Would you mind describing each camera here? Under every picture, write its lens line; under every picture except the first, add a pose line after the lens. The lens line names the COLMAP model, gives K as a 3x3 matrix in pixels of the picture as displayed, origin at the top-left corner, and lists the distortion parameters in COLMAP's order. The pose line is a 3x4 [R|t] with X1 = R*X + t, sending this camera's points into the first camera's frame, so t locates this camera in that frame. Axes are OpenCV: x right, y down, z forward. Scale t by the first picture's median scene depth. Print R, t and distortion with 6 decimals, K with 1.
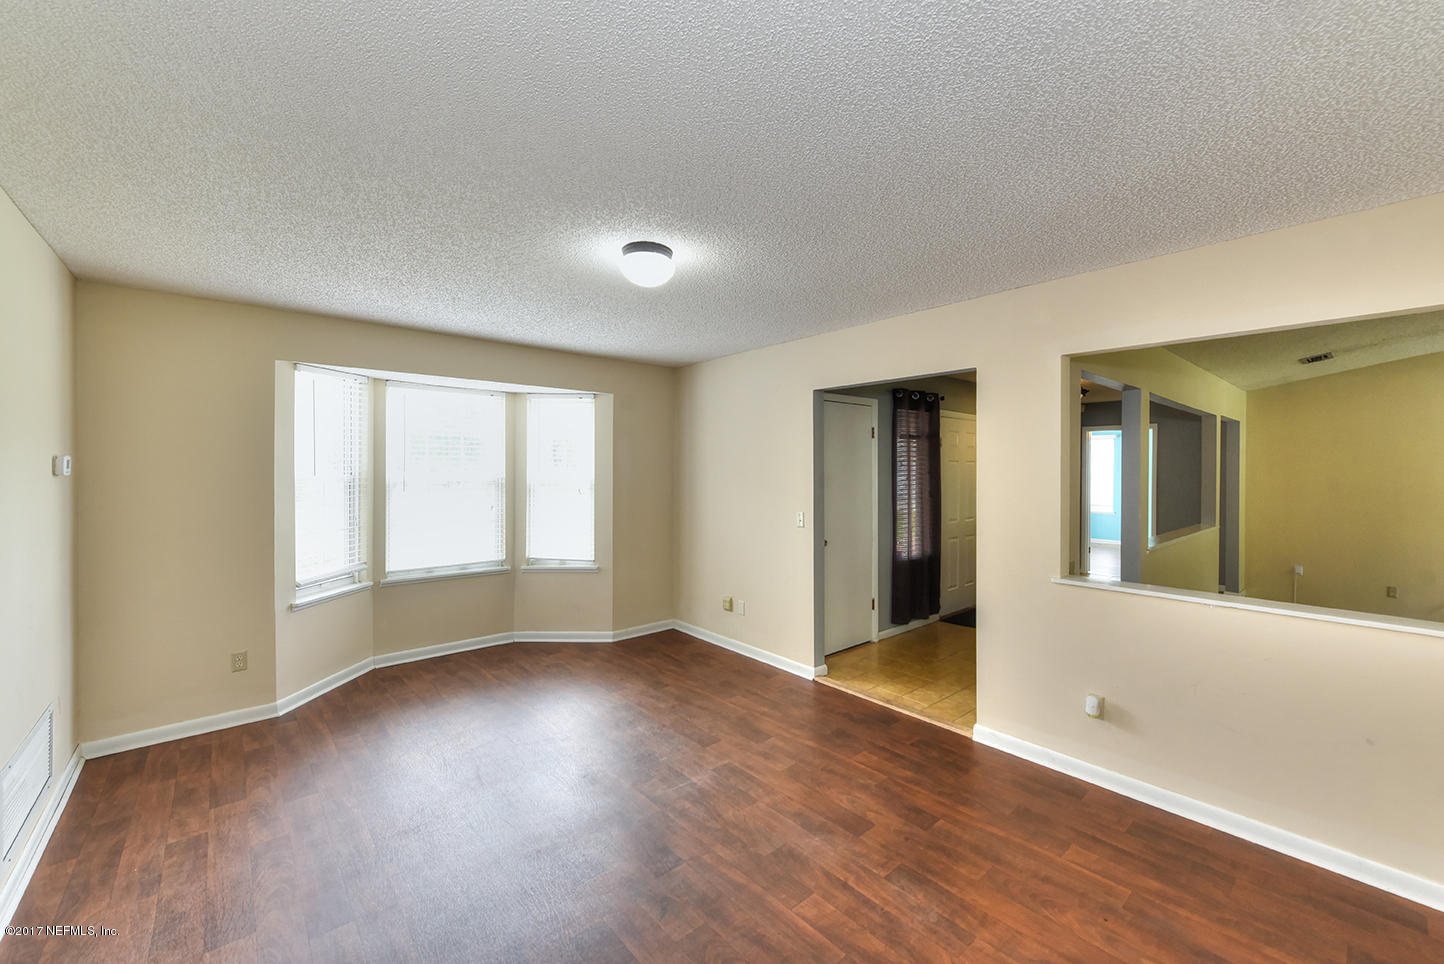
lens RADIAL K [[579.9, 0, 719.7], [0, 579.9, 475.4], [0, 0, 1]] dist [0.002208, -0.001178]
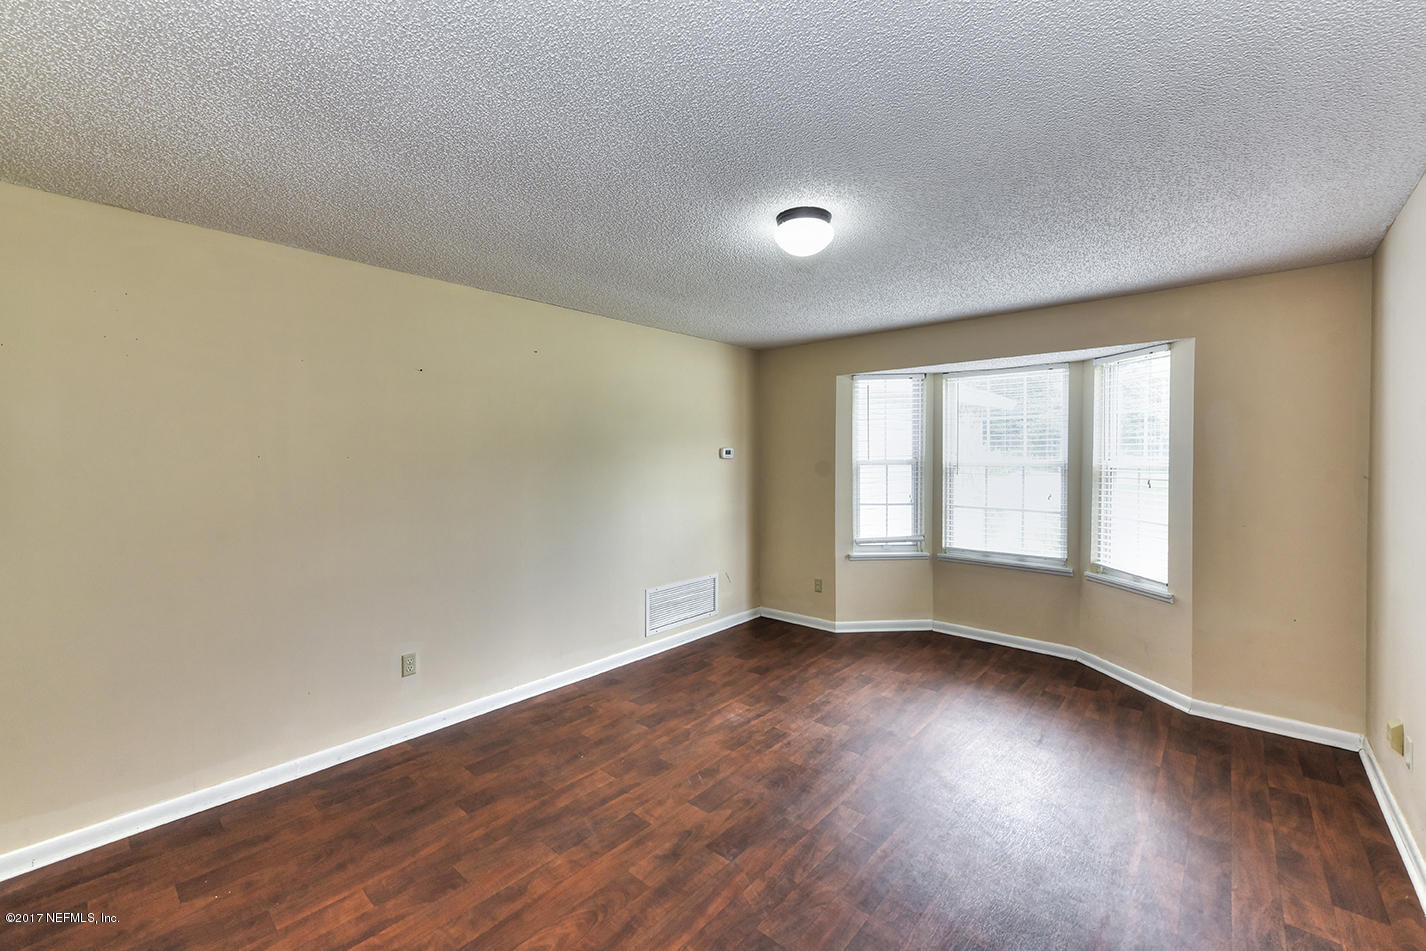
lens RADIAL K [[572.7, 0, 719.0], [0, 572.7, 462.0], [0, 0, 1]] dist [0.002208, -0.001178]
pose [[0.128784, 0.010030, -0.991622, 0.448819], [-0.005783, 0.999939, 0.009363, -0.002950], [0.991656, 0.004528, 0.128834, 0.438996]]
